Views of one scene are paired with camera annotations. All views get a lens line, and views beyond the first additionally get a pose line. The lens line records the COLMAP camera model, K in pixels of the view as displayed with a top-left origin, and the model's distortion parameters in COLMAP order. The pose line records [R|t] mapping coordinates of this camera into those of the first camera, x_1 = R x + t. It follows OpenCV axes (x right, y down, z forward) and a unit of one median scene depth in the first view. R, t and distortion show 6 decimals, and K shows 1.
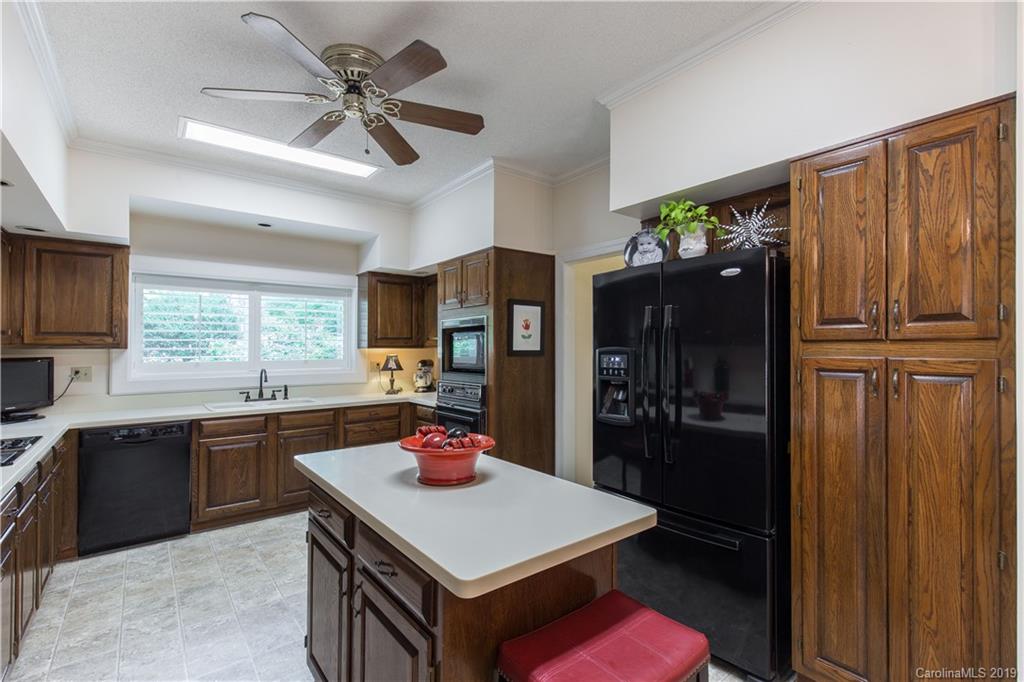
lens RADIAL K [[467.7, 0, 508.8], [0, 467.7, 346.0], [0, 0, 1]] dist [0.002645, -0.000329]
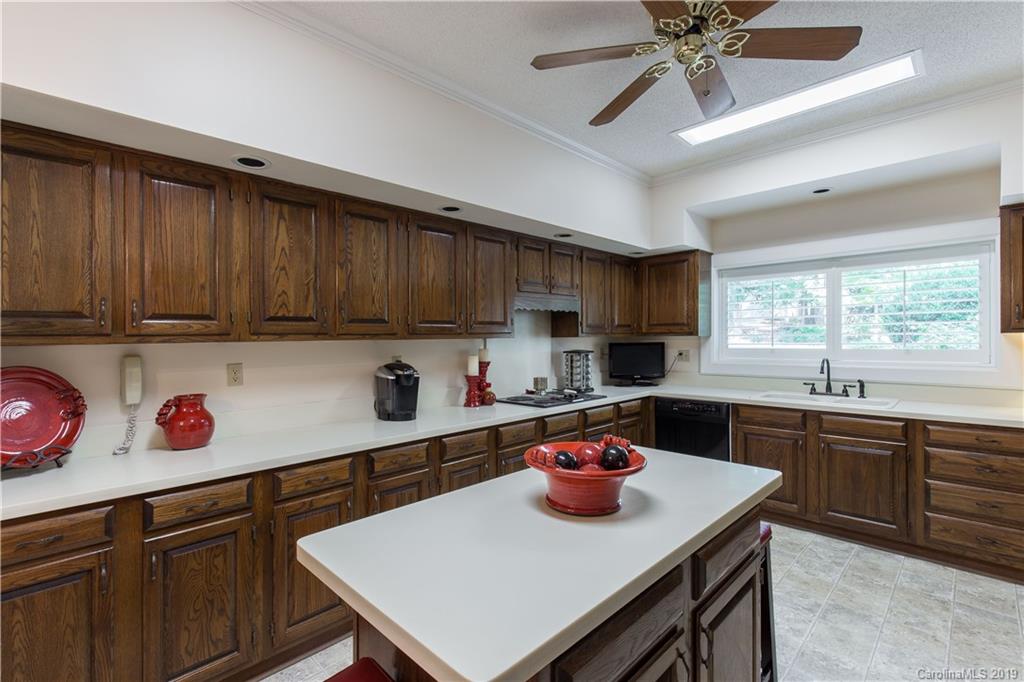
lens RADIAL K [[467.7, 0, 506.9], [0, 467.7, 332.2], [0, 0, 1]] dist [0.002645, -0.000329]
pose [[0.109605, -0.009828, -0.993927, 0.289523], [0.015578, 0.999845, -0.008169, -0.001076], [0.993853, -0.014588, 0.109741, 0.357124]]
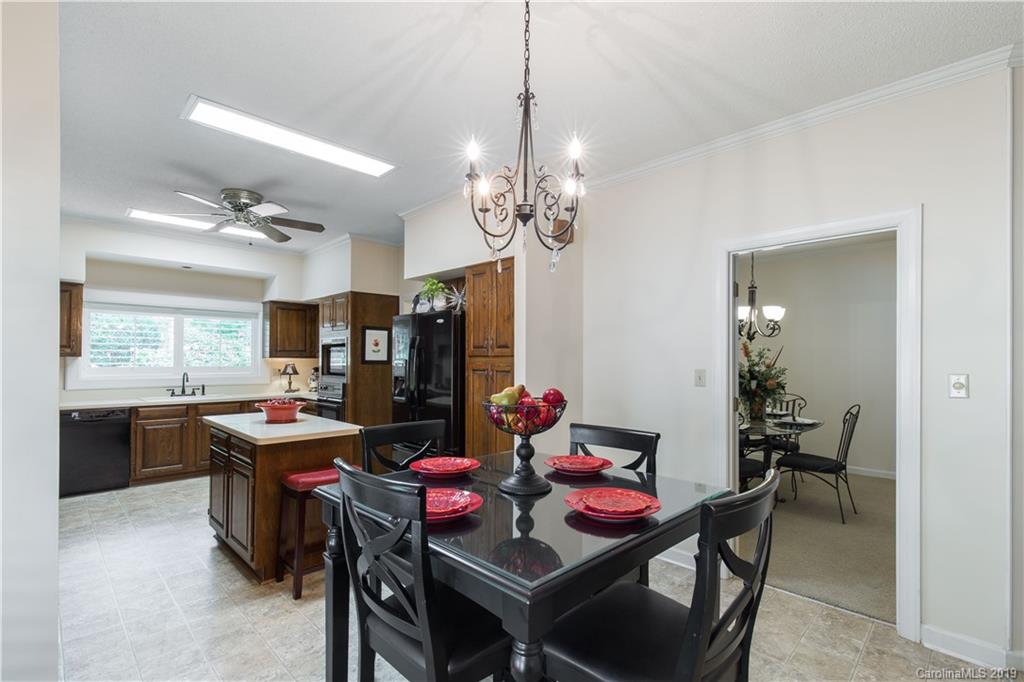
lens RADIAL K [[467.7, 0, 512.0], [0, 467.7, 360.5], [0, 0, 1]] dist [0.002645, -0.000329]
pose [[0.992239, 0.007285, 0.124129, 0.277676], [-0.008311, 0.999935, 0.007746, -0.004818], [-0.124064, -0.008717, 0.992236, -0.523171]]
